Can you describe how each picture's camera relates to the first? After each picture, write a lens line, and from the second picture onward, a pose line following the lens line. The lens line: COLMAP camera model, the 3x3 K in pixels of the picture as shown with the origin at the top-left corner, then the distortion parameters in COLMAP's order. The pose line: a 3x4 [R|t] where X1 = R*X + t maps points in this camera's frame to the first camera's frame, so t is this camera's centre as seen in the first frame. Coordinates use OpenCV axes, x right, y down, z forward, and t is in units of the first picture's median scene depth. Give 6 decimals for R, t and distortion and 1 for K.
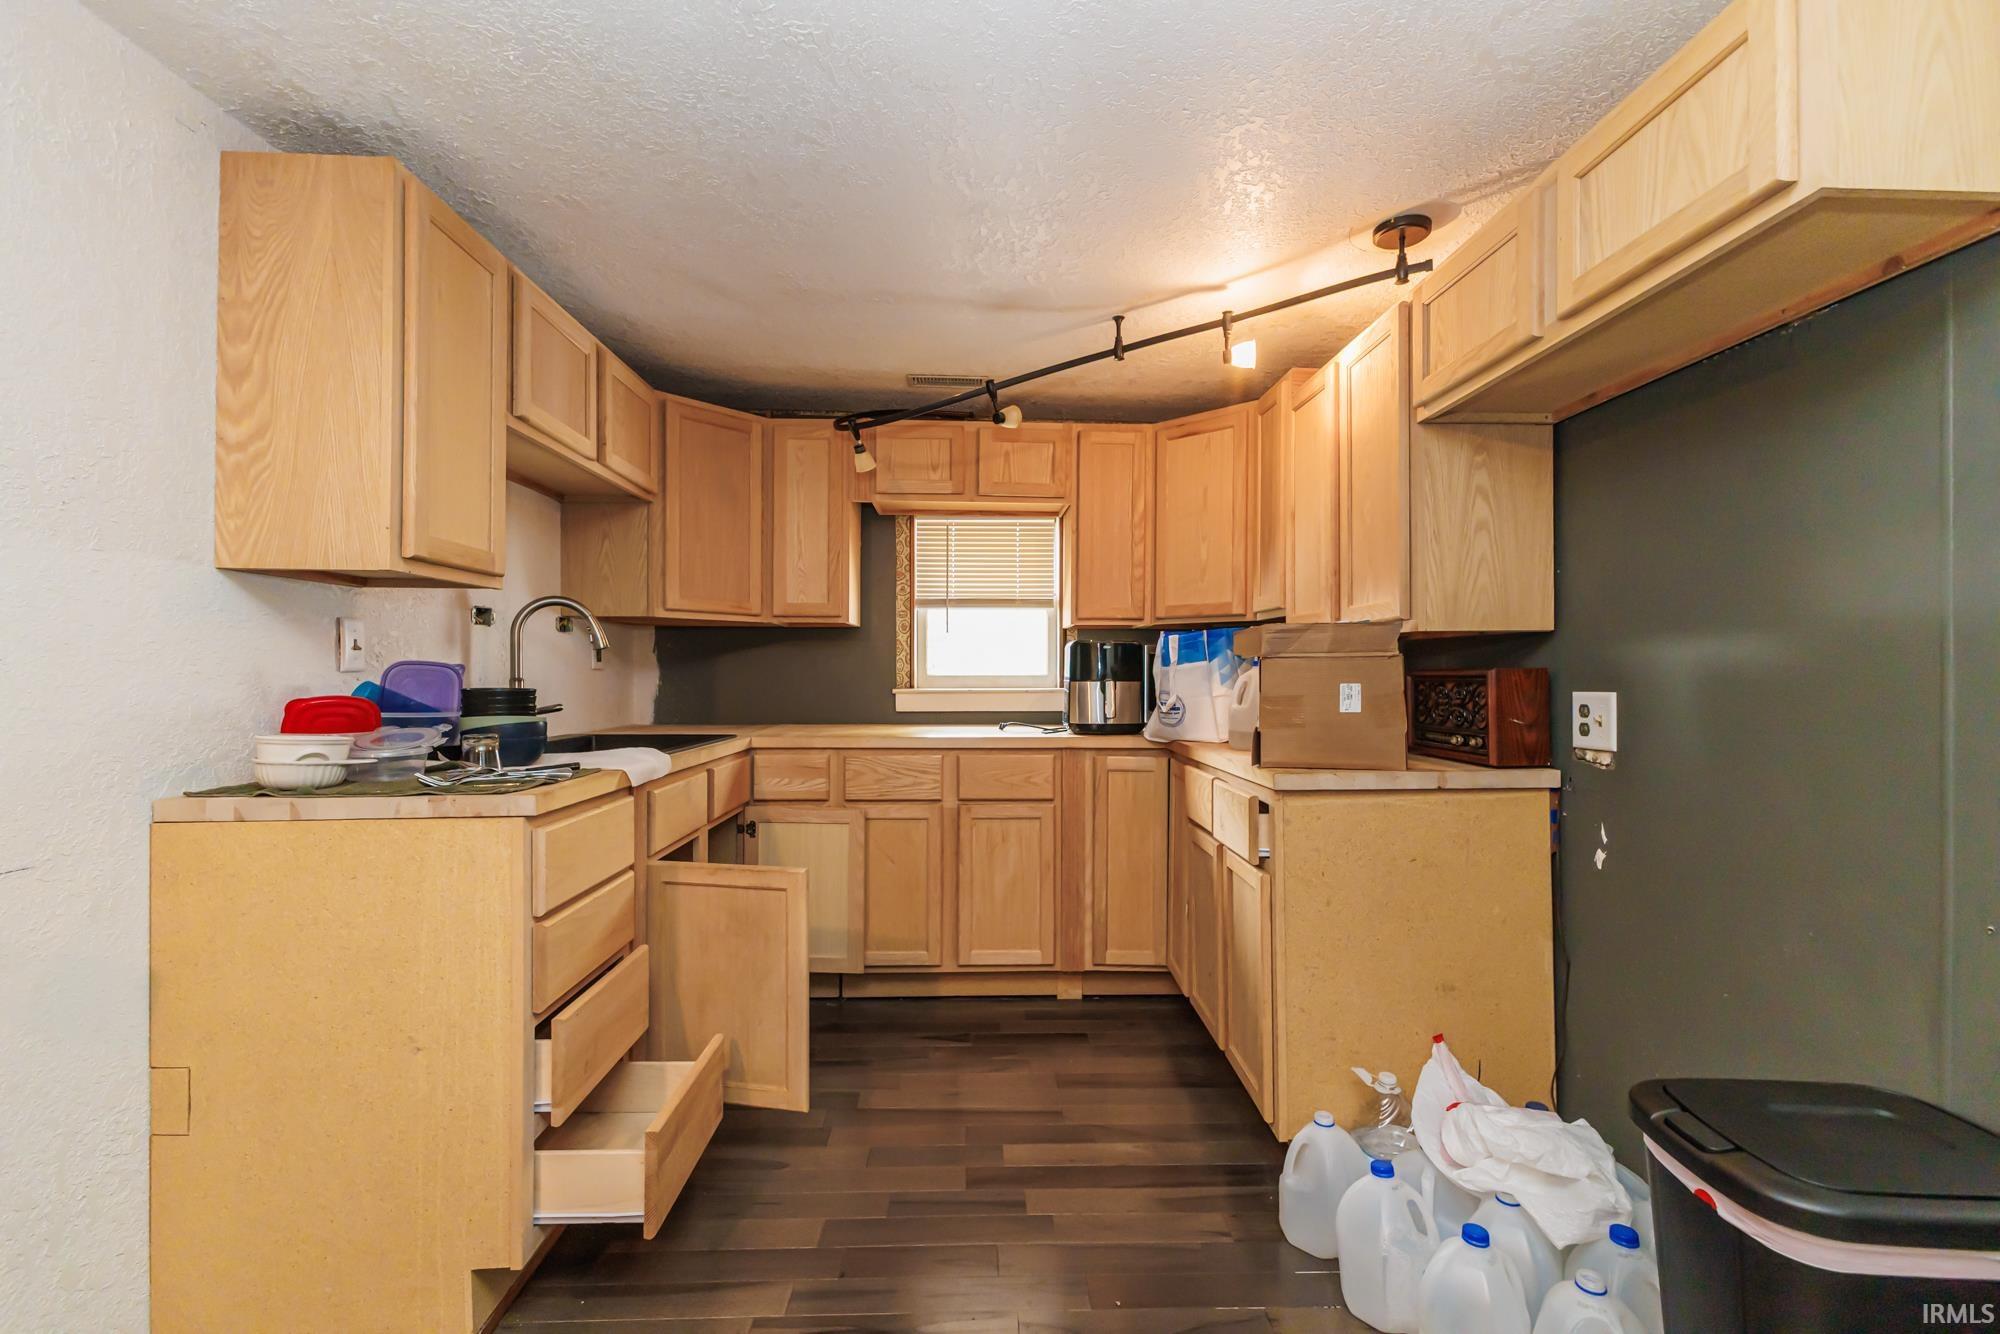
lens RADIAL K [[860.9, 0, 1005.2], [0, 860.9, 665.9], [0, 0, 1]] dist [0.002385, 0.000144]
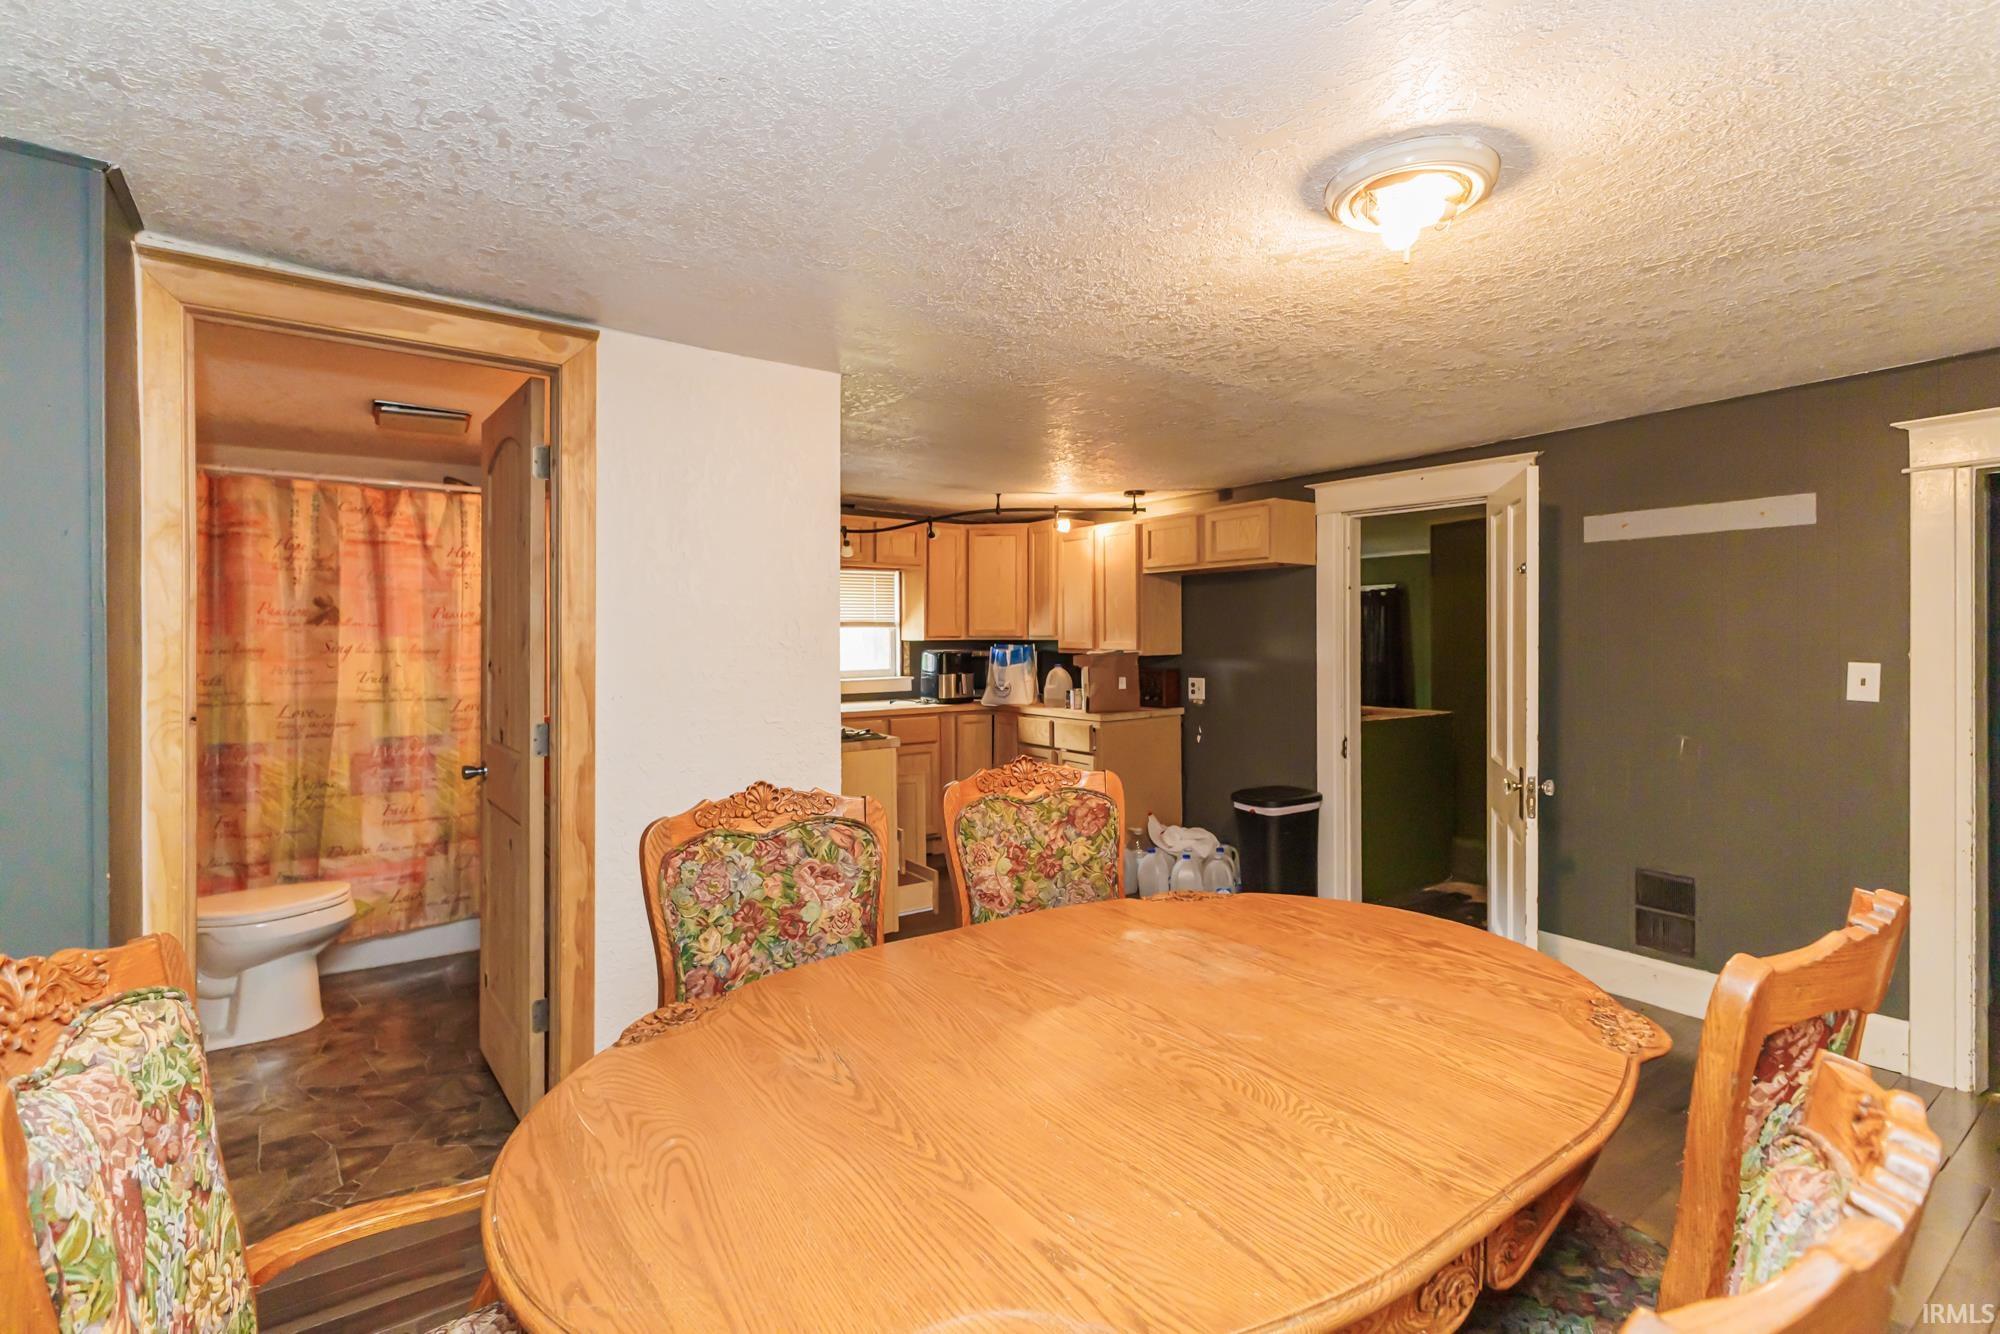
lens RADIAL K [[875.4, 0, 1023.8], [0, 875.4, 666.8], [0, 0, 1]] dist [0.000081, -0.000287]
pose [[0.829572, -0.027855, 0.557704, -1.210818], [0.002888, 0.998956, 0.045599, -0.123550], [-0.558392, -0.036217, 0.828786, -0.912240]]
